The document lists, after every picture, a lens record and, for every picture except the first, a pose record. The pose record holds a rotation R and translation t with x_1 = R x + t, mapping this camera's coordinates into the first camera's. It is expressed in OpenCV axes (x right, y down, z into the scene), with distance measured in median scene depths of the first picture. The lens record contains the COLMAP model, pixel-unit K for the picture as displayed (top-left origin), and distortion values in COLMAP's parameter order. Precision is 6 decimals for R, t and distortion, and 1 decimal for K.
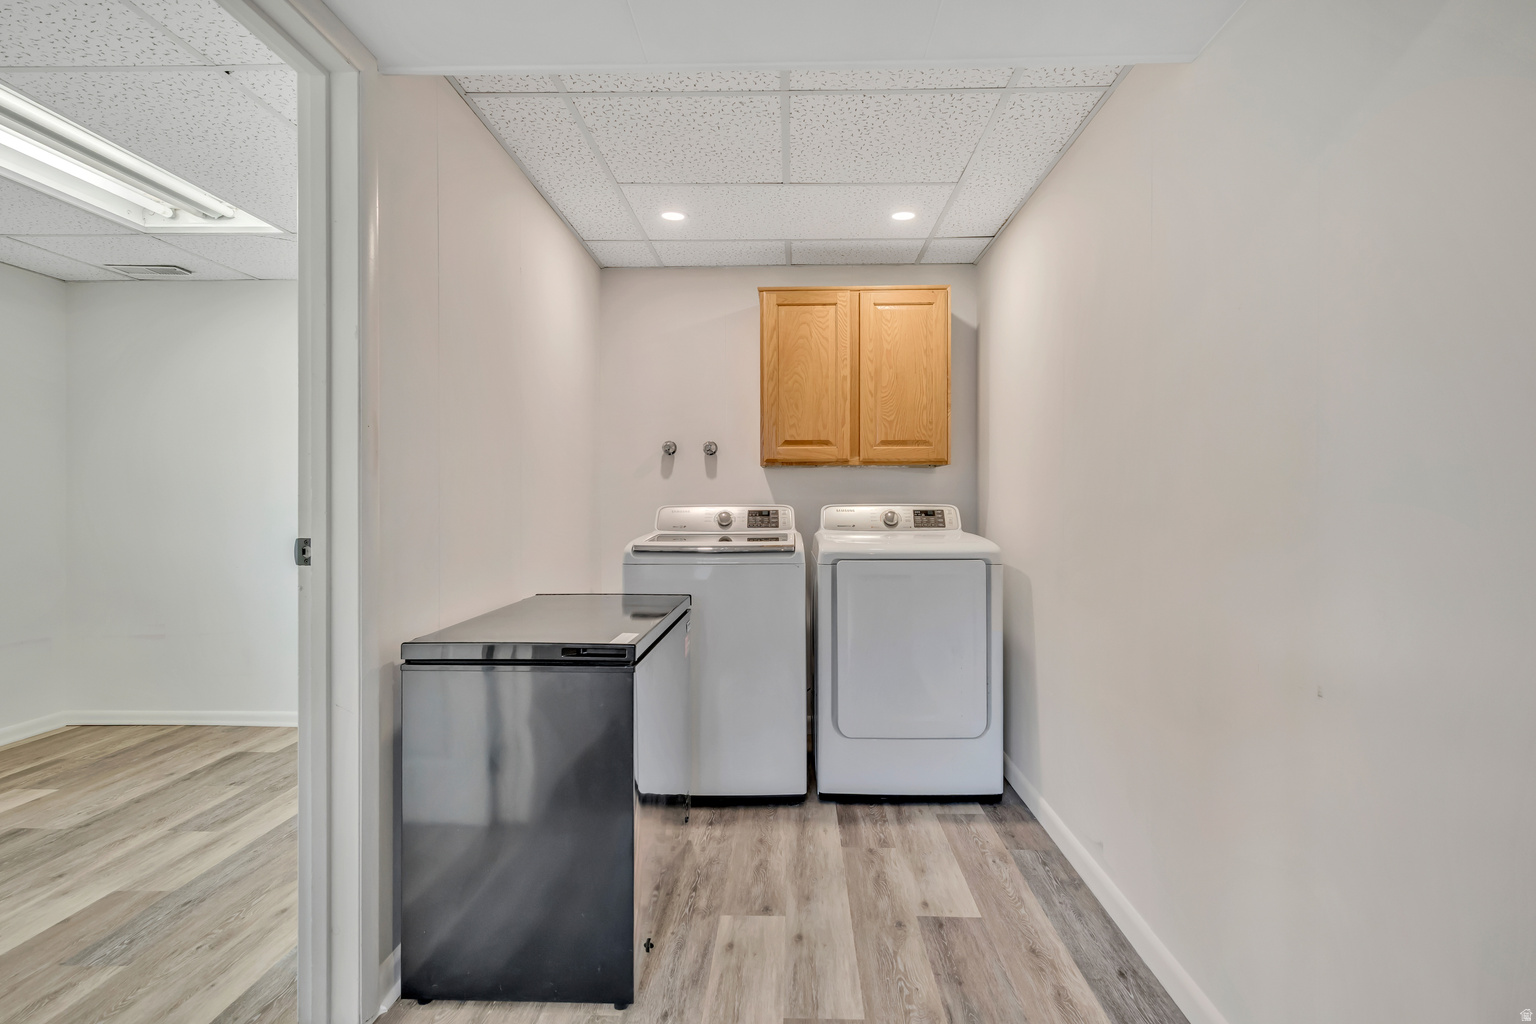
lens RADIAL K [[761.9, 0, 768.0], [0, 761.9, 512.0], [0, 0, 1]] dist [-0.000103, -0.000162]
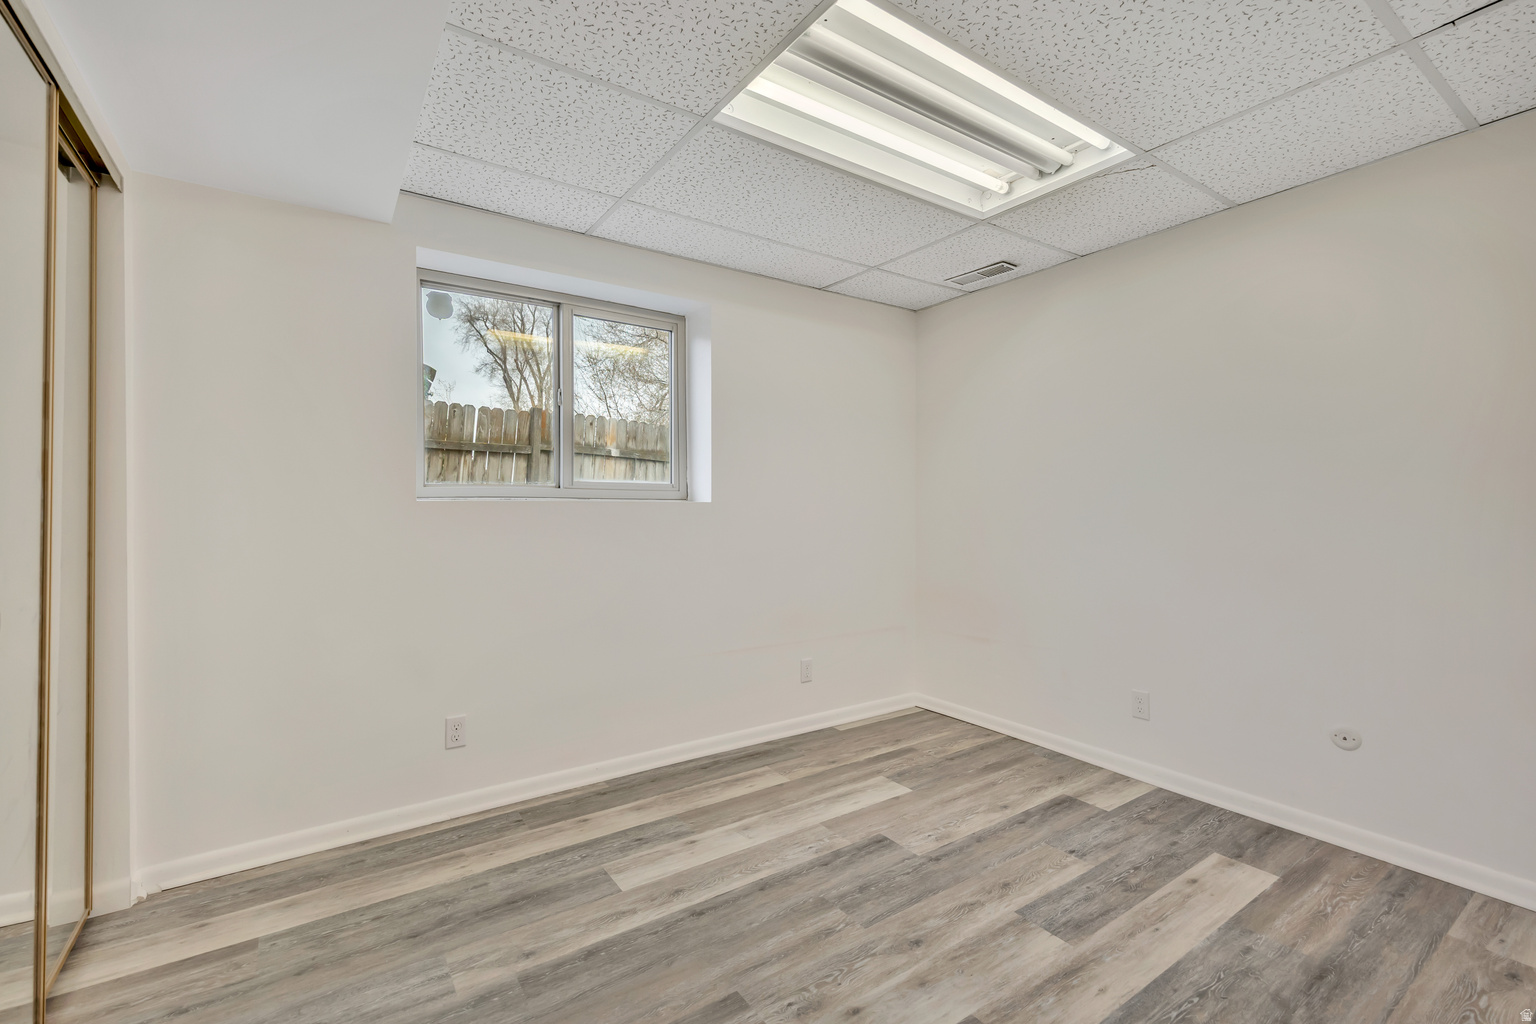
lens RADIAL K [[673.3, 0, 778.3], [0, 673.3, 500.9], [0, 0, 1]] dist [-0.003082, -0.000474]
pose [[0.592170, -0.011623, -0.805730, -0.303038], [-0.004570, 0.999831, -0.017781, -0.005552], [0.805800, 0.014212, 0.592017, 0.312259]]
